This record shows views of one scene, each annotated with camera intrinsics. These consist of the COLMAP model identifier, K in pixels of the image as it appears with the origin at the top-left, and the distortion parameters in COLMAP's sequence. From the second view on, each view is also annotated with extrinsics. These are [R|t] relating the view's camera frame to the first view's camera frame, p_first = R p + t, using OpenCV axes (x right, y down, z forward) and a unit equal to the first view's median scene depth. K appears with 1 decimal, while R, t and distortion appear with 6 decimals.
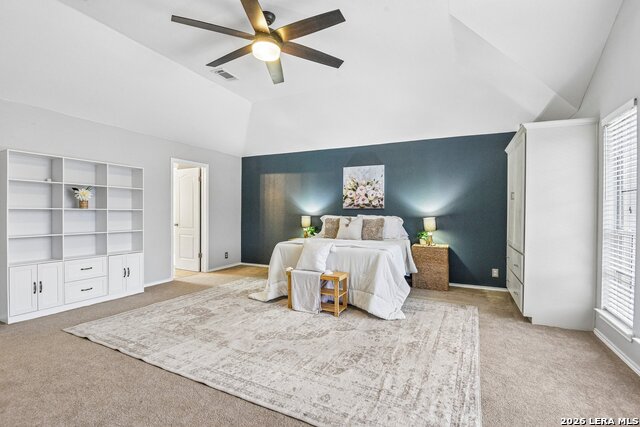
lens RADIAL K [[300.2, 0, 316.8], [0, 300.2, 214.0], [0, 0, 1]] dist [-0.002328, -0.014283]
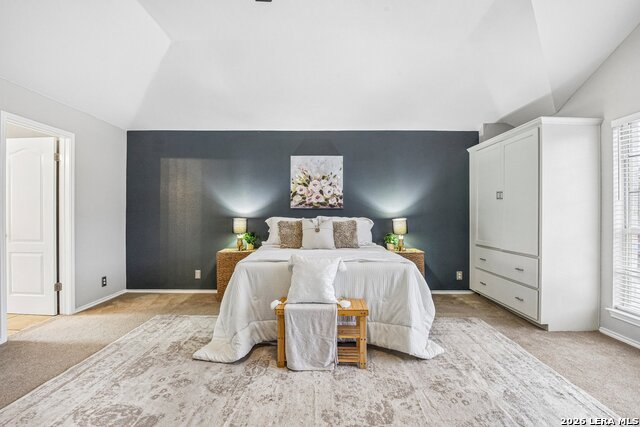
lens RADIAL K [[300.2, 0, 316.8], [0, 300.2, 214.0], [0, 0, 1]] dist [-0.002328, -0.014283]
pose [[0.900971, -0.004367, 0.433857, -0.273623], [0.005687, 0.999982, -0.001744, -0.002283], [-0.433841, 0.004038, 0.900980, 0.381405]]
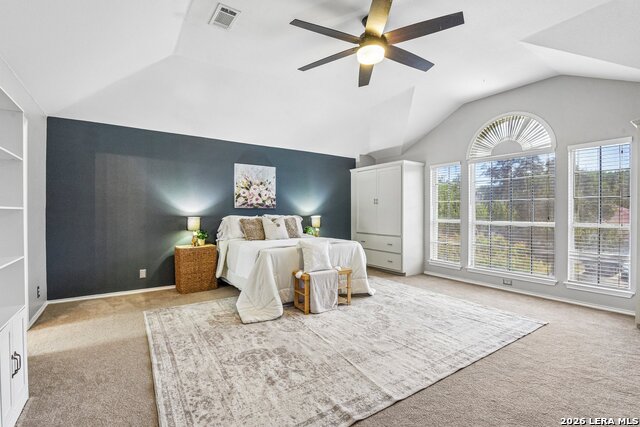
lens RADIAL K [[294.4, 0, 317.7], [0, 294.4, 214.2], [0, 0, 1]] dist [-0.004597, -0.010319]
pose [[0.493370, -0.009764, 0.869765, -0.819819], [0.006187, 0.999951, 0.007716, -0.006922], [-0.869798, 0.001575, 0.493406, 0.483618]]
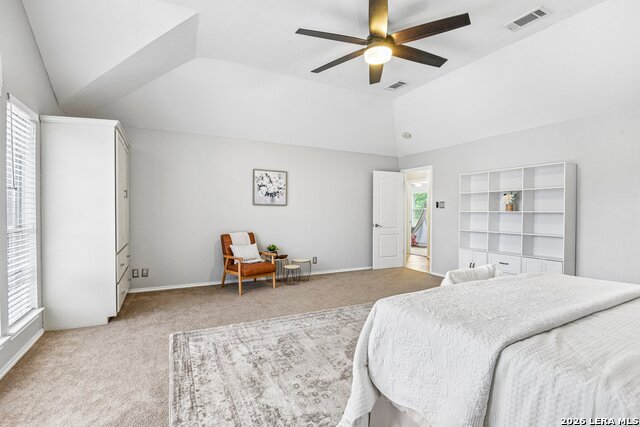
lens RADIAL K [[305.2, 0, 320.0], [0, 305.2, 213.5], [0, 0, 1]] dist [-0.000051, 0.000155]
pose [[-0.590507, -0.003869, -0.807023, 0.570729], [-0.011330, 0.999930, 0.003496, -0.004682], [0.806953, 0.011208, -0.590509, 1.062368]]
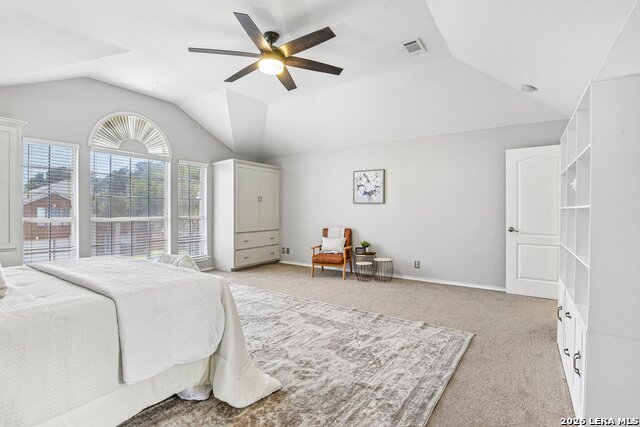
lens RADIAL K [[305.2, 0, 320.0], [0, 305.2, 213.5], [0, 0, 1]] dist [-0.000051, 0.000155]
pose [[-0.991992, -0.010826, 0.125835, -0.363400], [-0.008737, 0.999815, 0.017140, -0.010234], [-0.125998, 0.015904, -0.991903, 1.532222]]
